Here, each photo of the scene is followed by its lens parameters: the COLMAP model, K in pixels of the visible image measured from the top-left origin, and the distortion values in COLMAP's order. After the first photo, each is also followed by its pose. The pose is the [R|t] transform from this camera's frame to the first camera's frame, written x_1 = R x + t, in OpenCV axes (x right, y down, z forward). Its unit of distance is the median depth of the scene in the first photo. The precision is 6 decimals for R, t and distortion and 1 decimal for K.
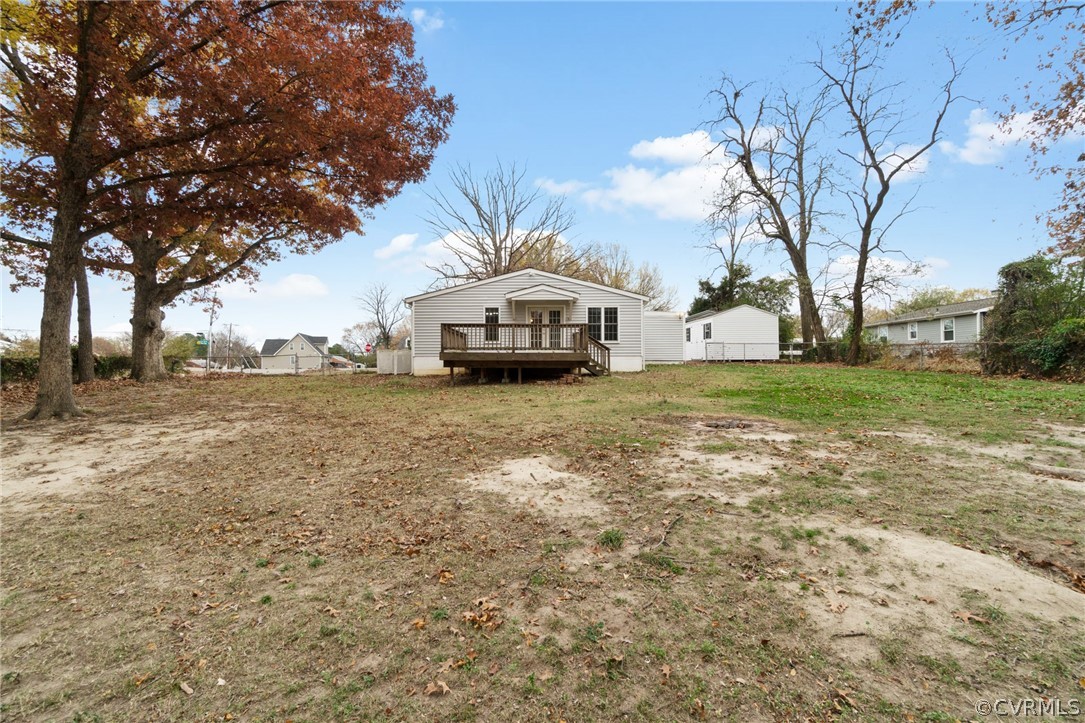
lens RADIAL K [[462.4, 0, 537.2], [0, 462.4, 364.3], [0, 0, 1]] dist [-0.002378, 0.000154]
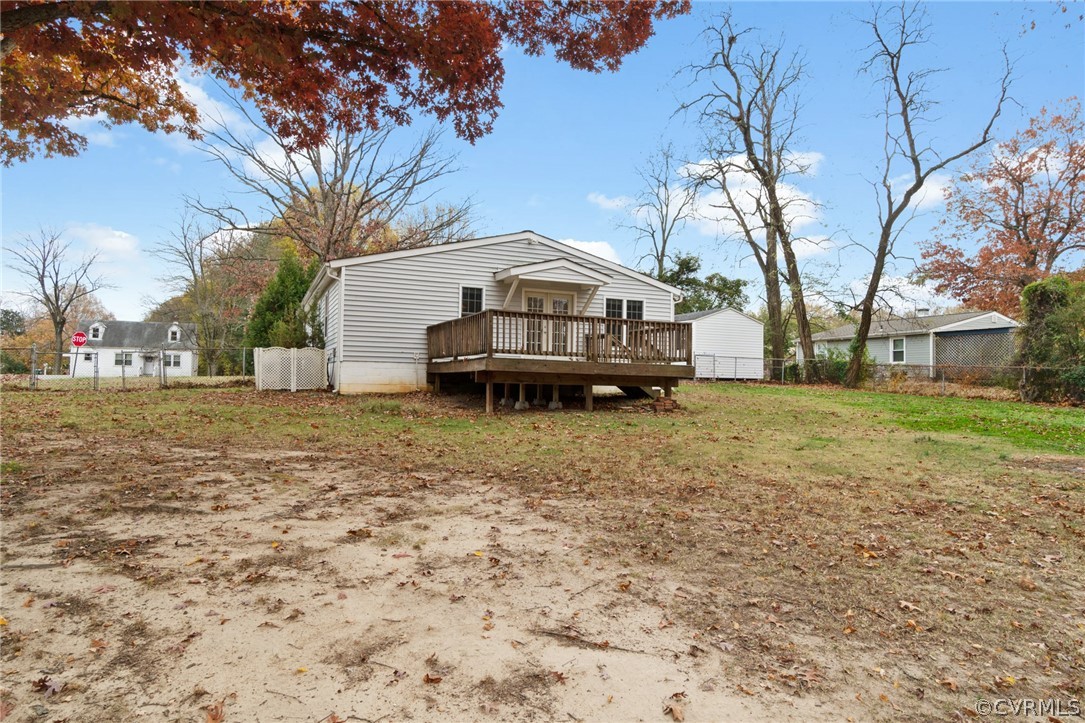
lens RADIAL K [[642.3, 0, 543.4], [0, 642.3, 364.6], [0, 0, 1]] dist [0.014612, -0.000494]
pose [[0.919578, 0.032084, 0.391595, -0.345998], [-0.025146, 0.999423, -0.022834, 0.000874], [-0.392102, 0.011150, 0.919854, 0.156765]]
